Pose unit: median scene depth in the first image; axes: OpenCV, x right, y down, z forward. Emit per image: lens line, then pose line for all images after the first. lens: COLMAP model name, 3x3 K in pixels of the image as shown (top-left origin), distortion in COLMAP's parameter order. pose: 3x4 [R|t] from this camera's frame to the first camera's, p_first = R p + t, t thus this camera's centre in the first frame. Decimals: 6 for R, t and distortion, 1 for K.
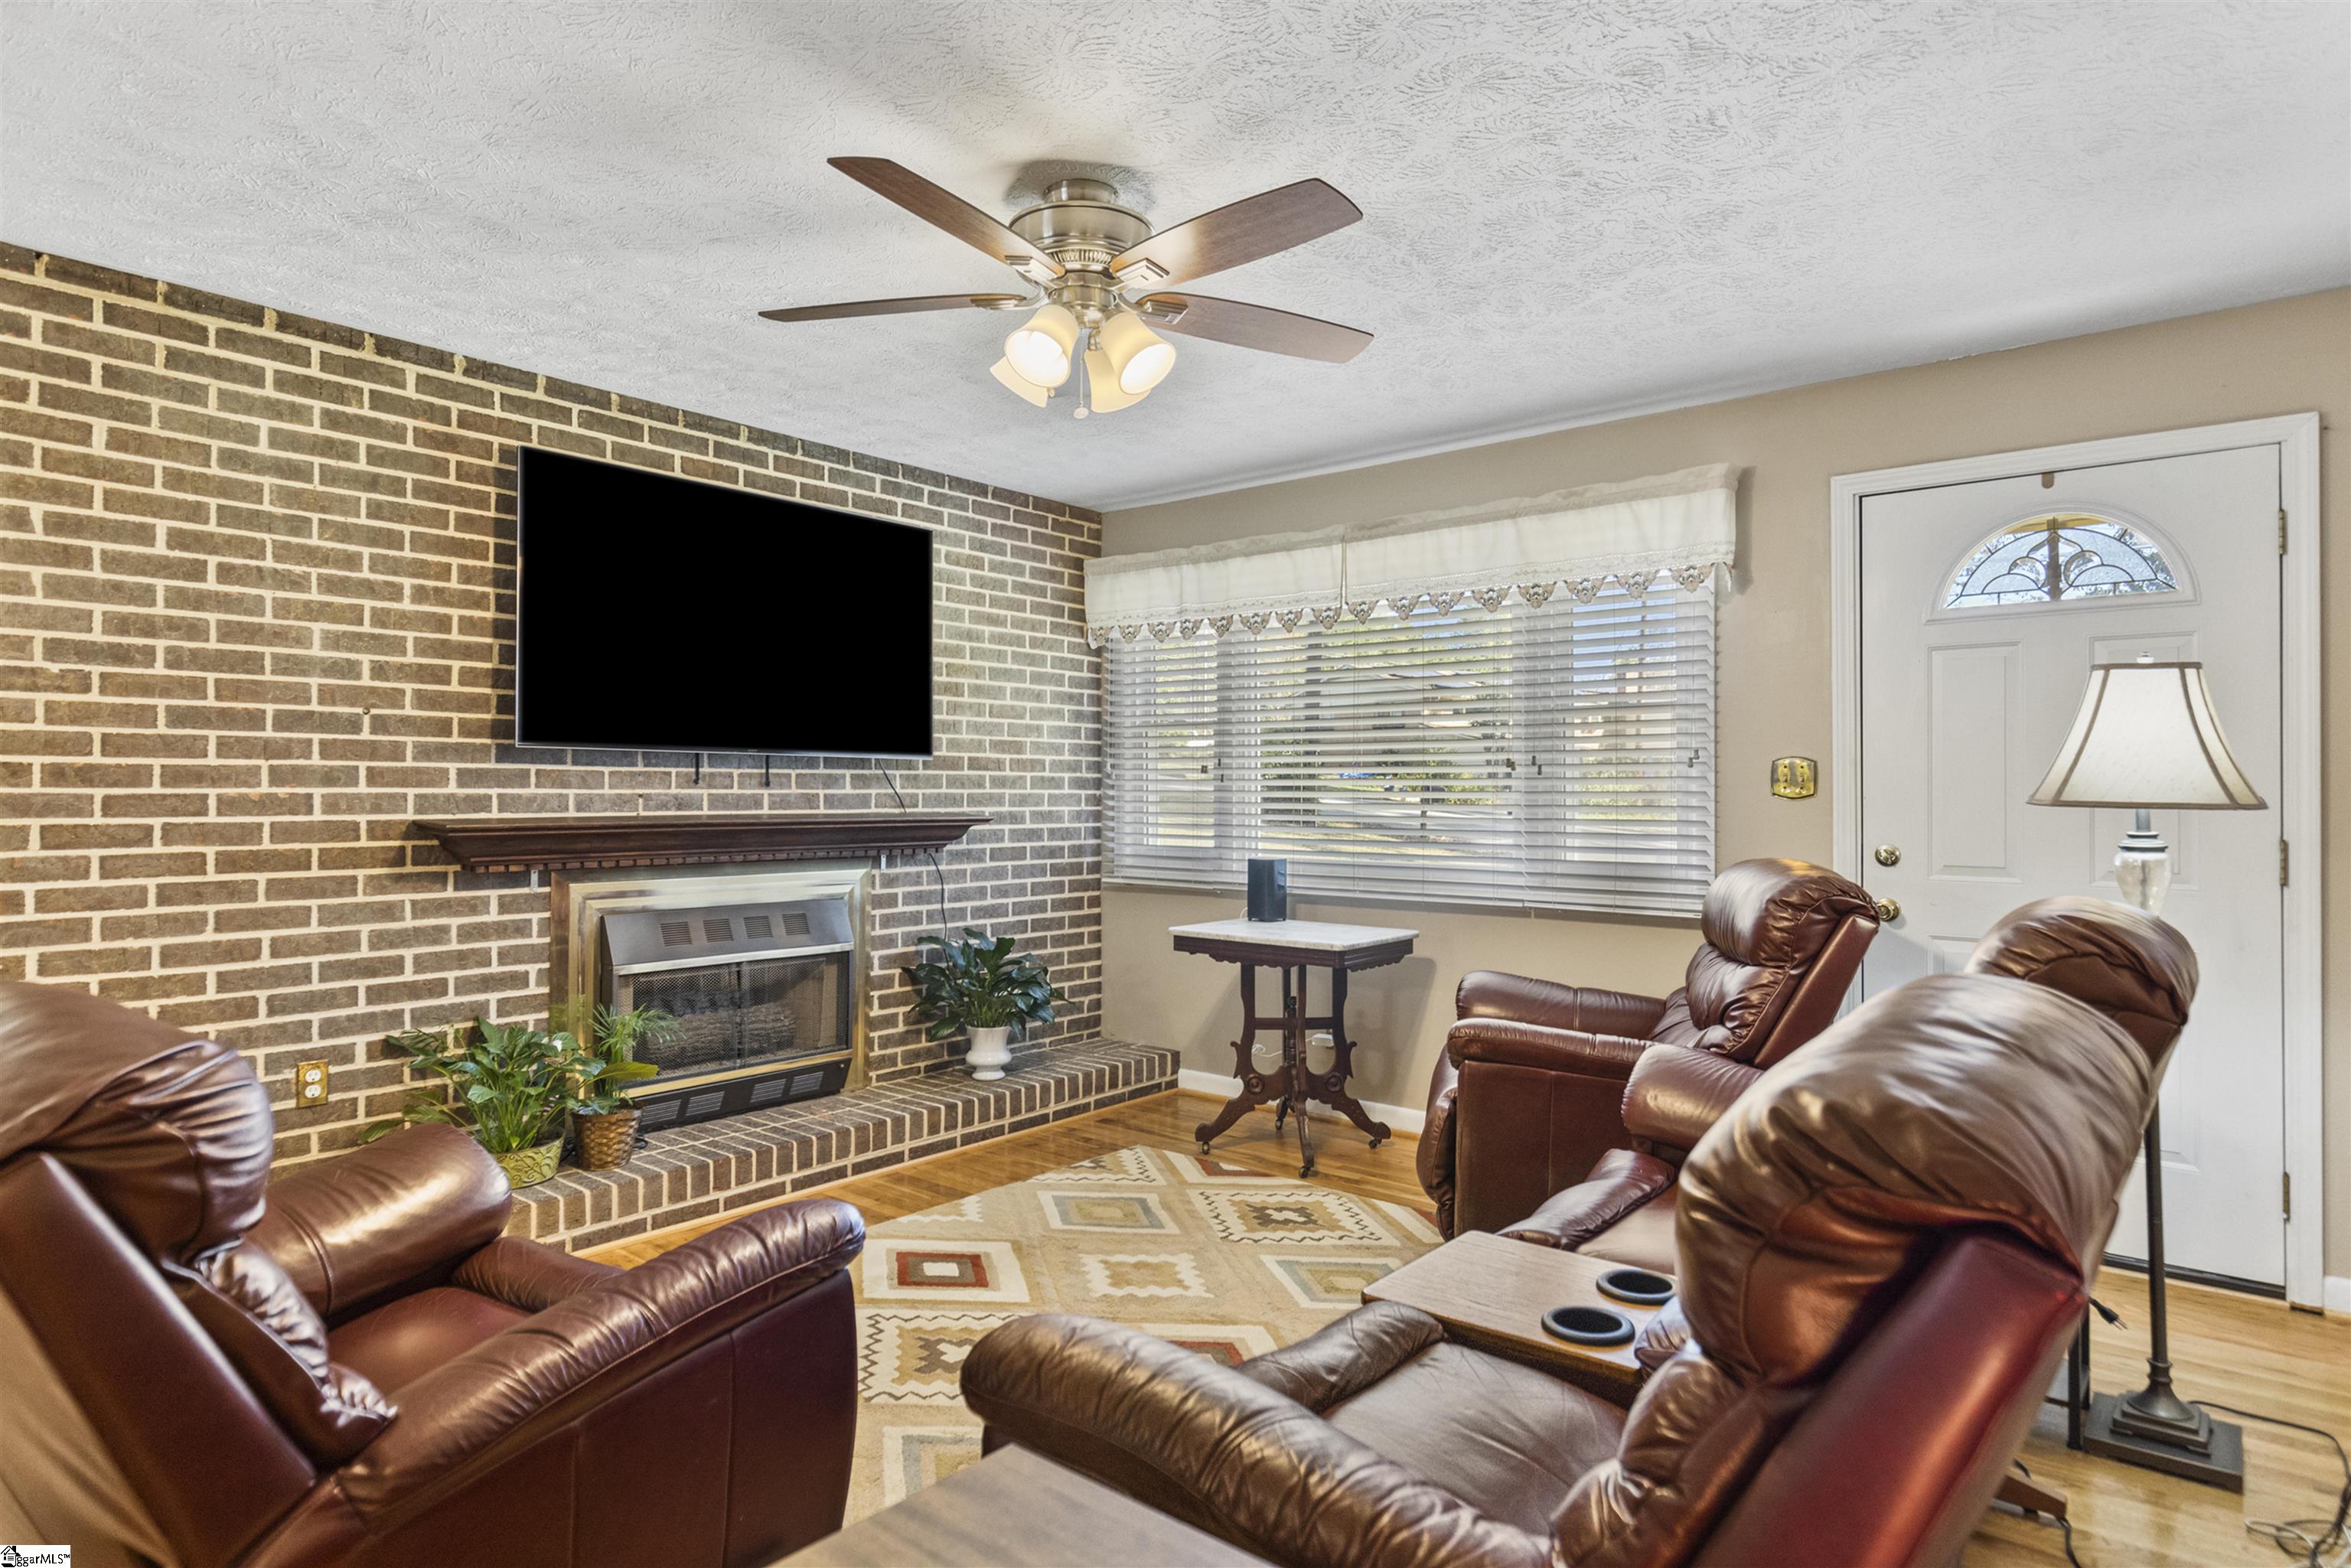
lens RADIAL K [[1301.0, 0, 1179.7], [0, 1301.0, 785.0], [0, 0, 1]] dist [-0.006327, 0.006491]
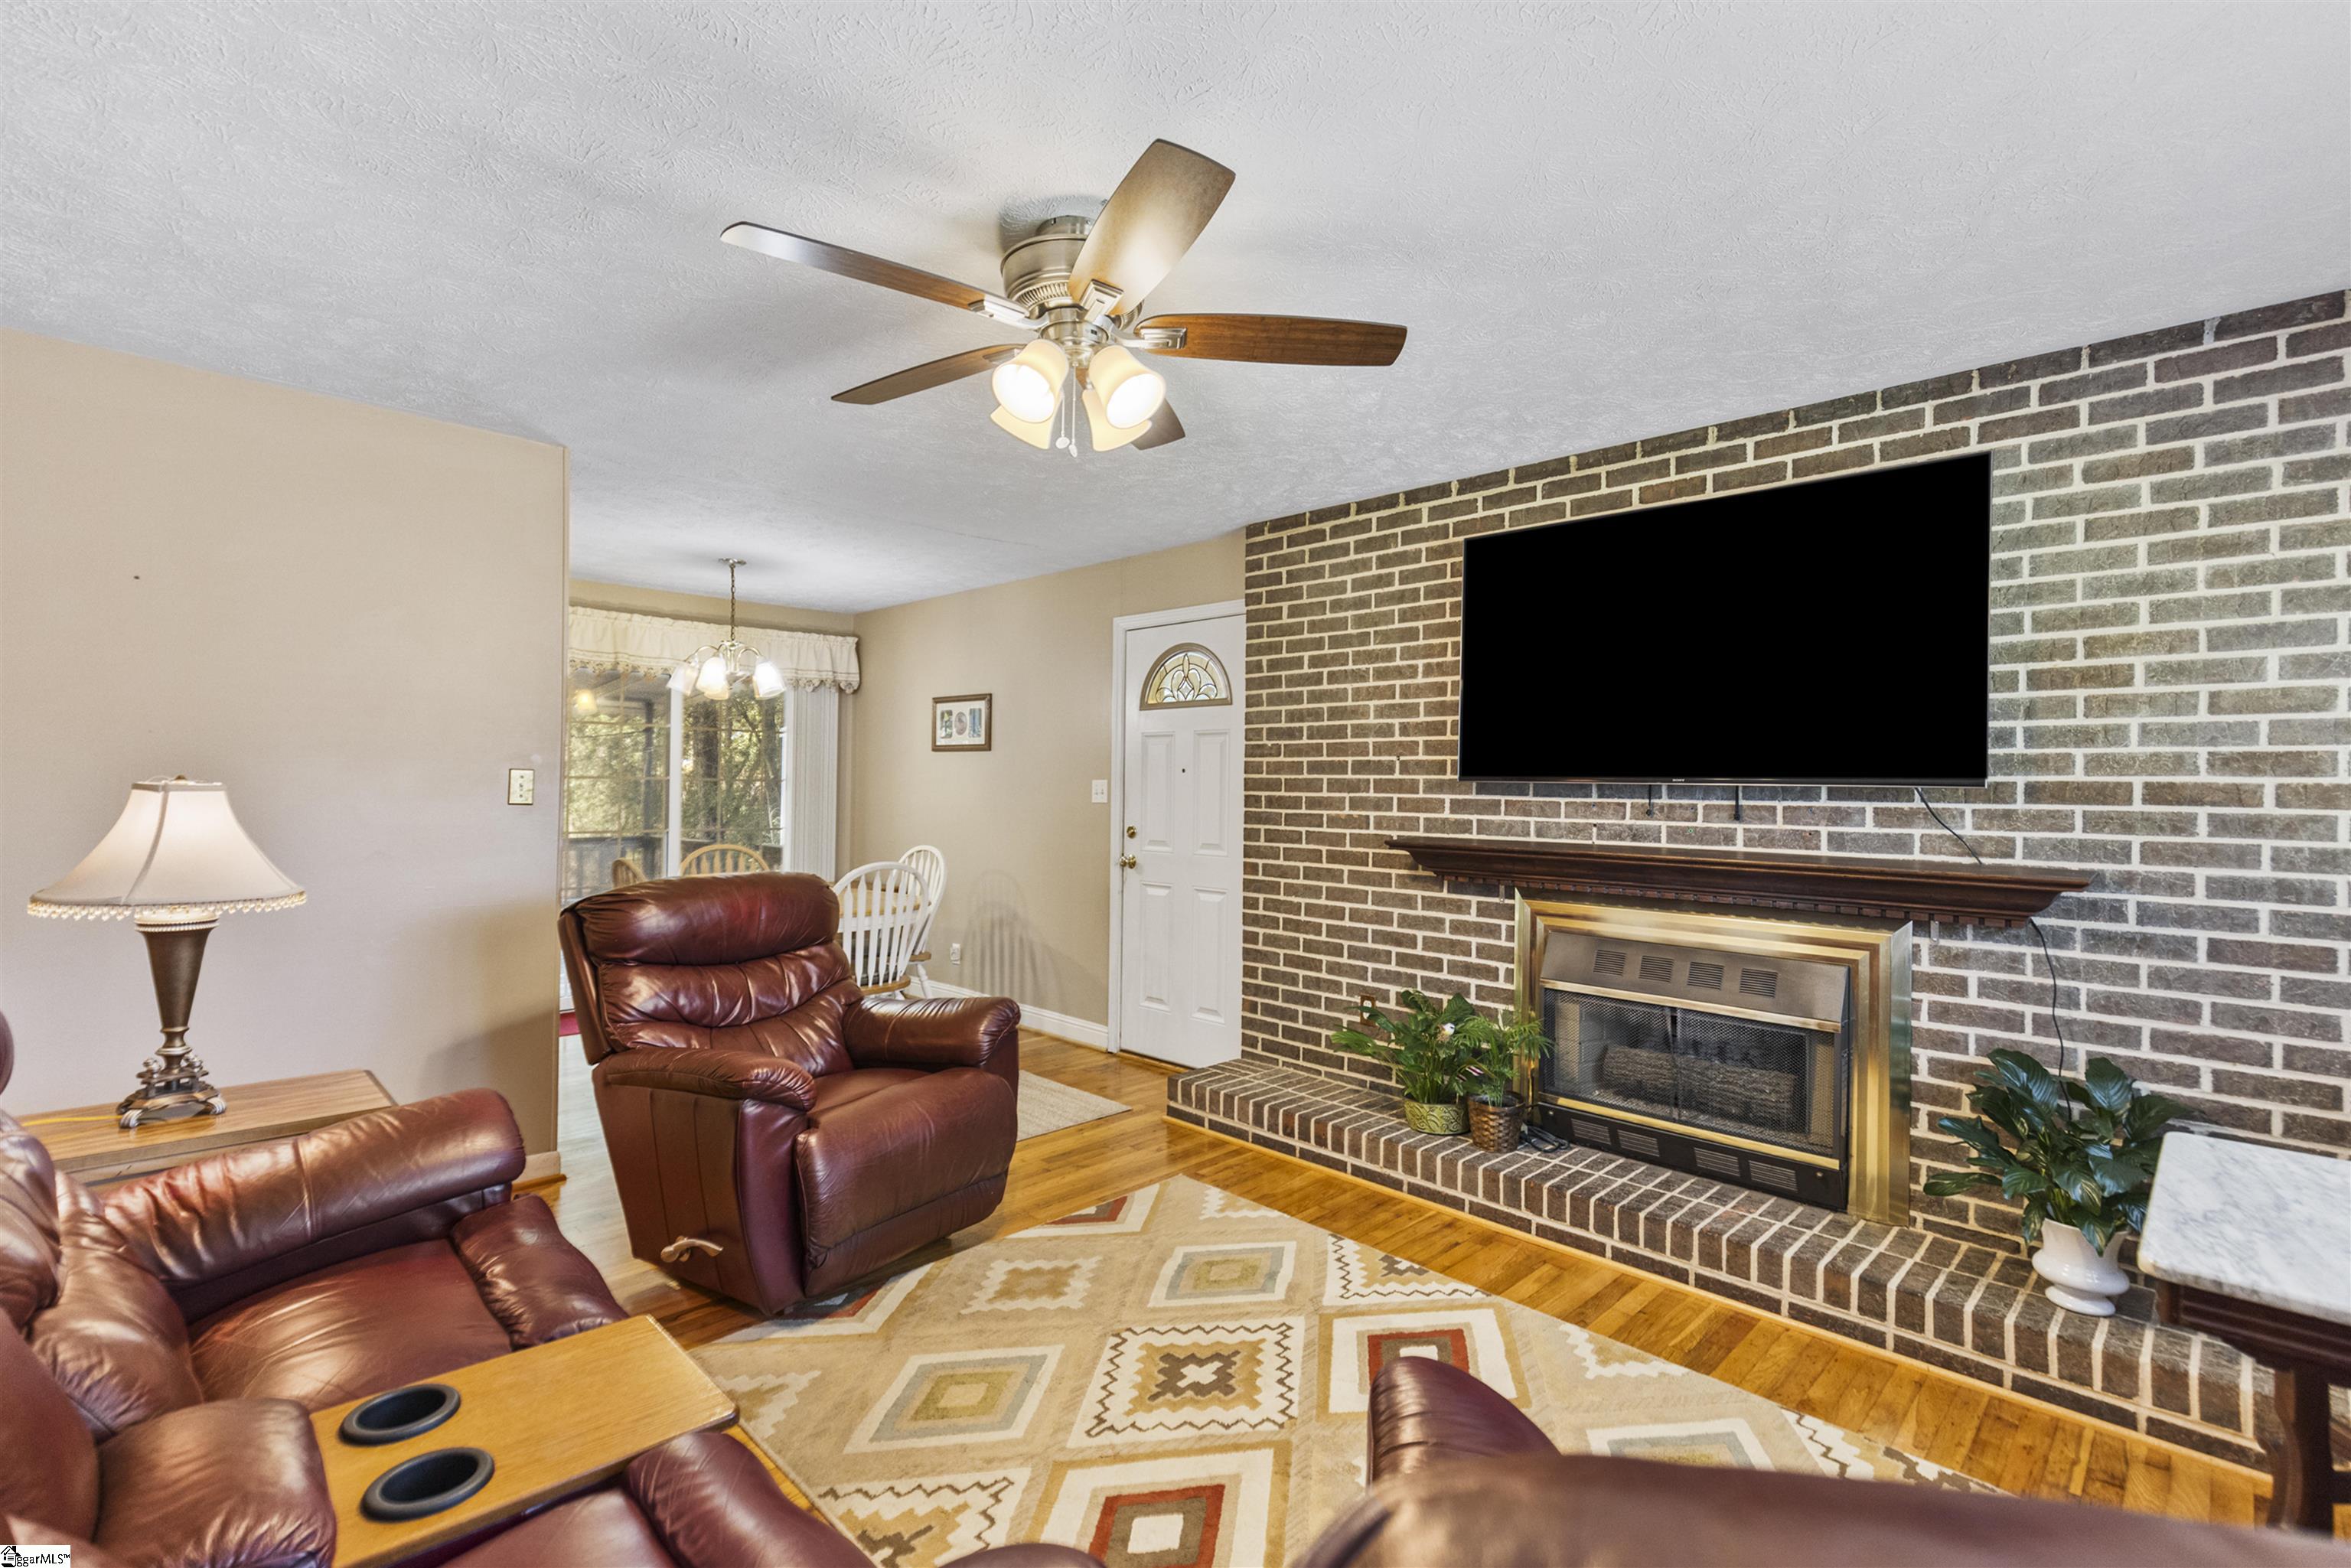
lens RADIAL K [[1060.1, 0, 1194.6], [0, 1060.1, 786.3], [0, 0, 1]] dist [0.001667, 0.001331]
pose [[-0.078131, -0.006516, -0.996922, 0.535447], [-0.012213, 0.999910, -0.005578, -0.016769], [0.996868, 0.011739, -0.078204, 0.850504]]
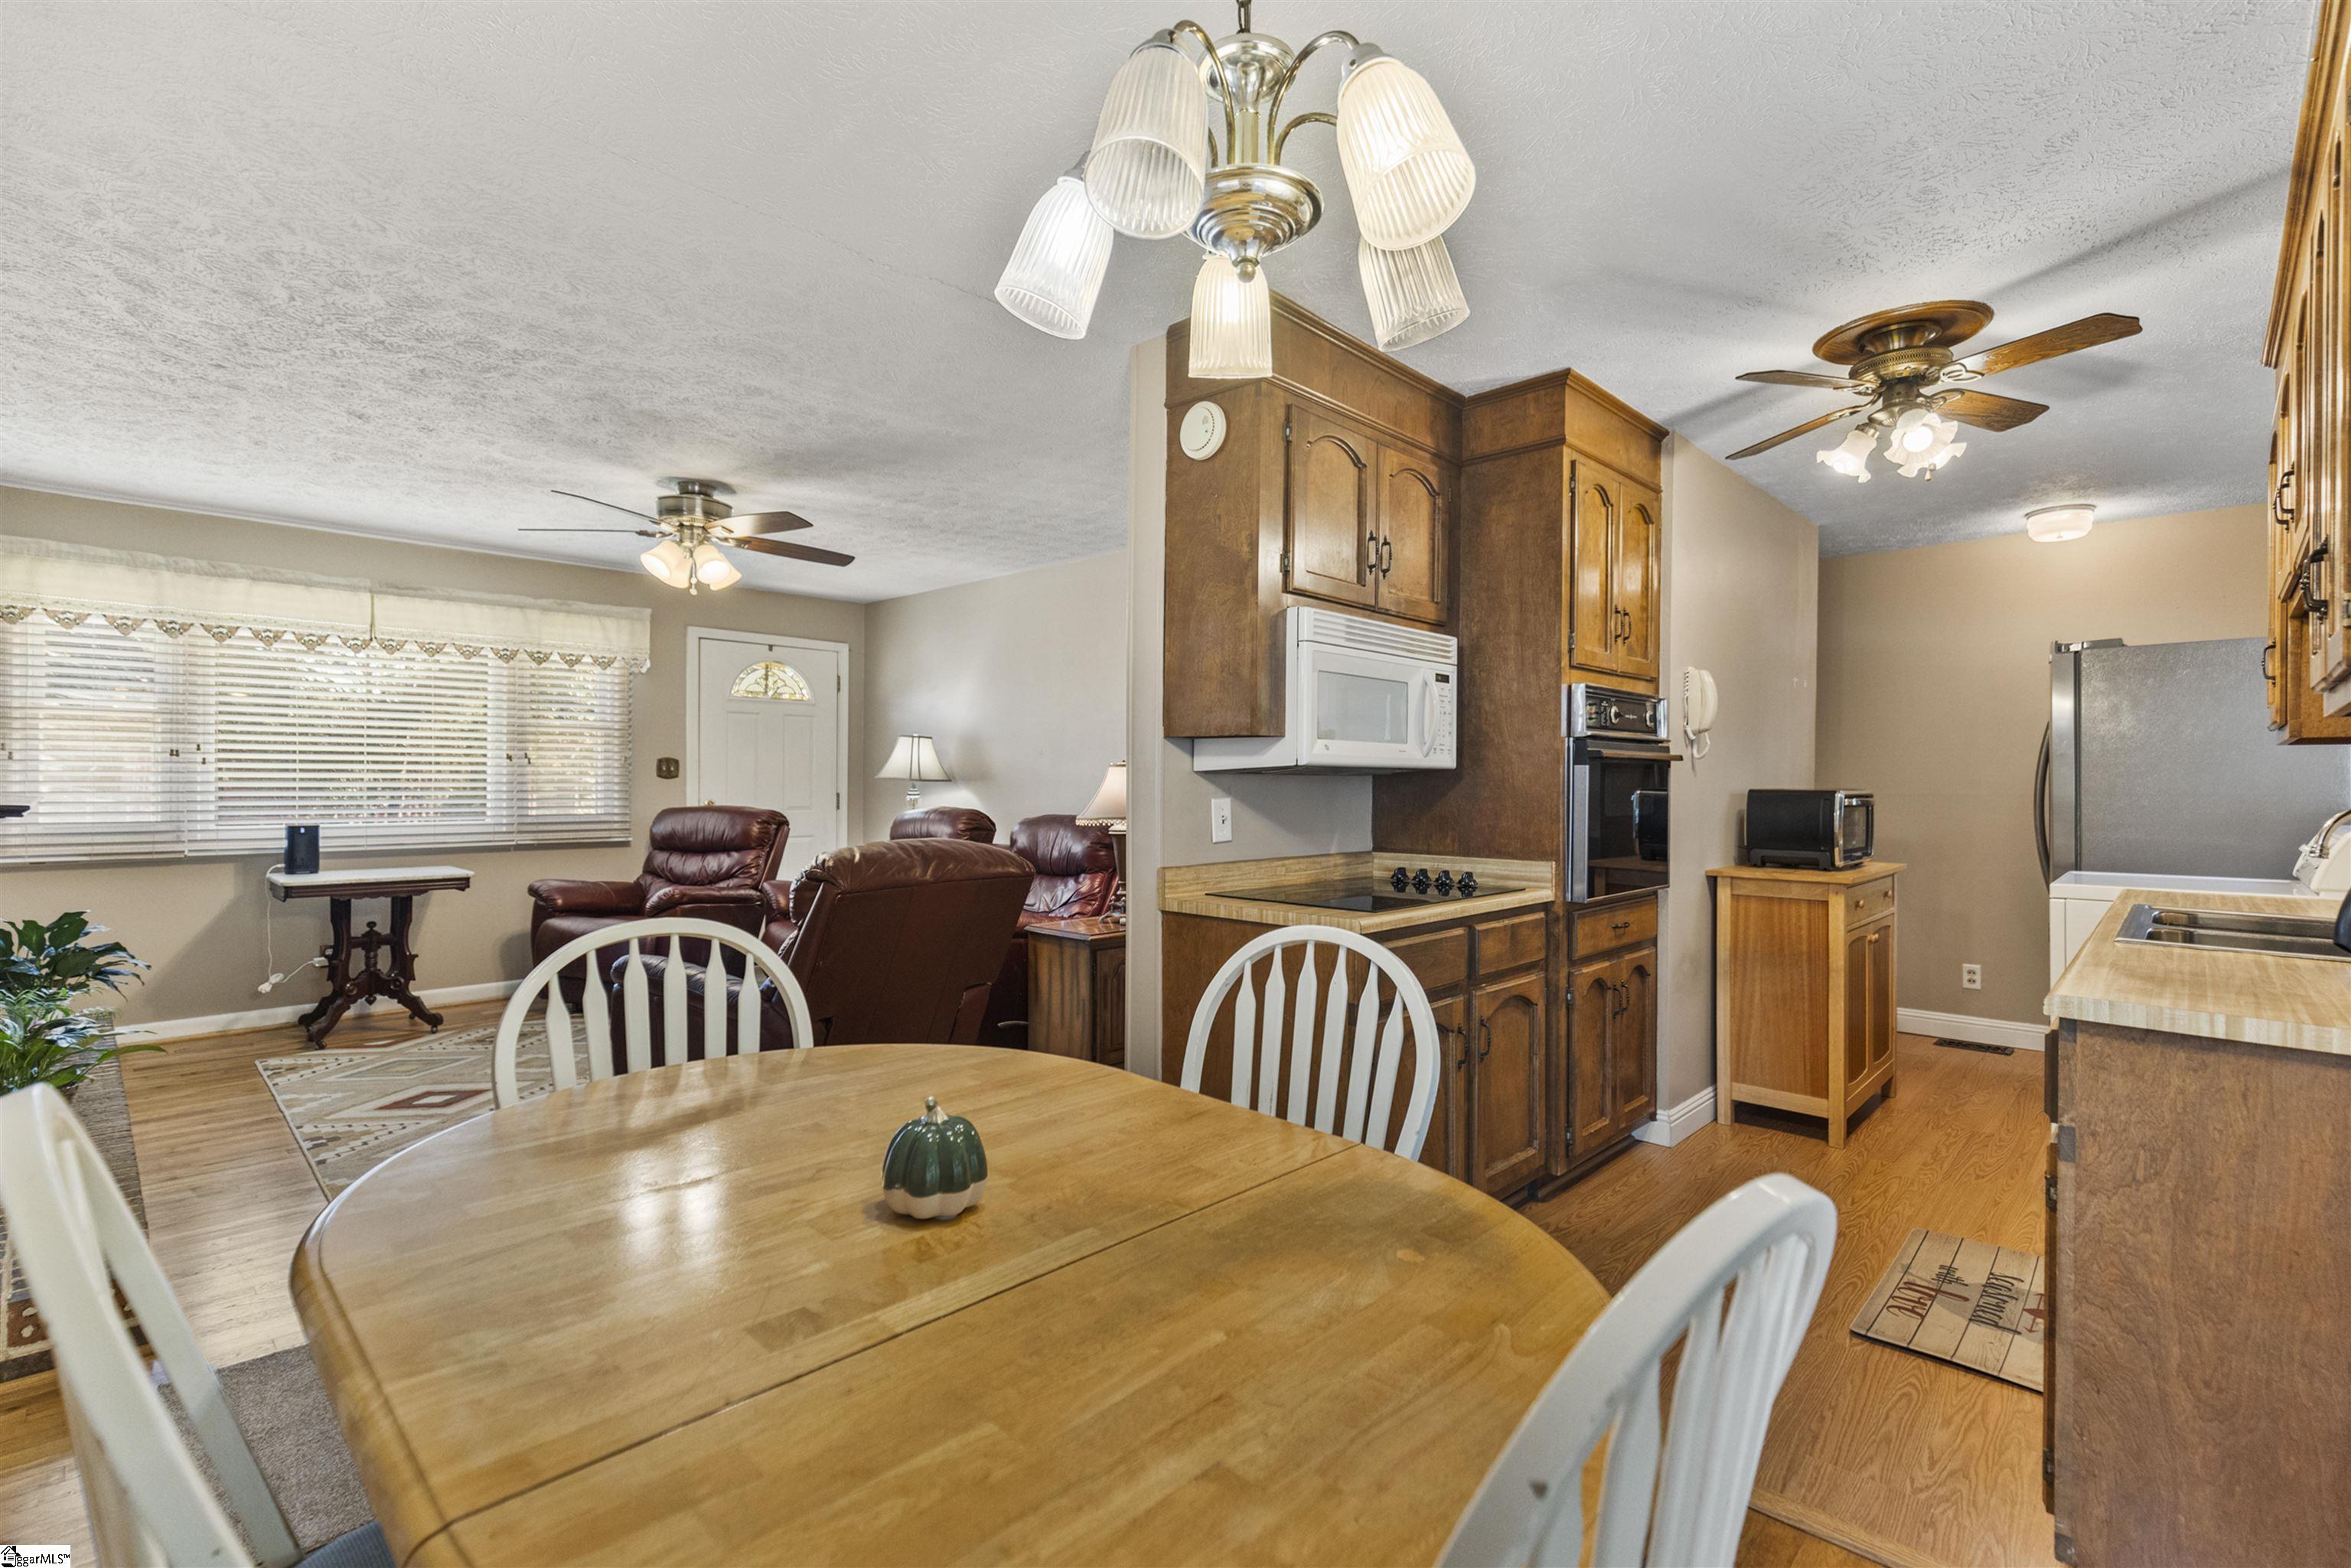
lens RADIAL K [[1060.1, 0, 1179.6], [0, 1060.1, 779.2], [0, 0, 1]] dist [0.001667, 0.001331]
pose [[0.078910, -0.001030, 0.996881, -1.237611], [-0.007633, 0.999970, 0.001637, 0.003597], [-0.996852, -0.007739, 0.078900, 0.068908]]
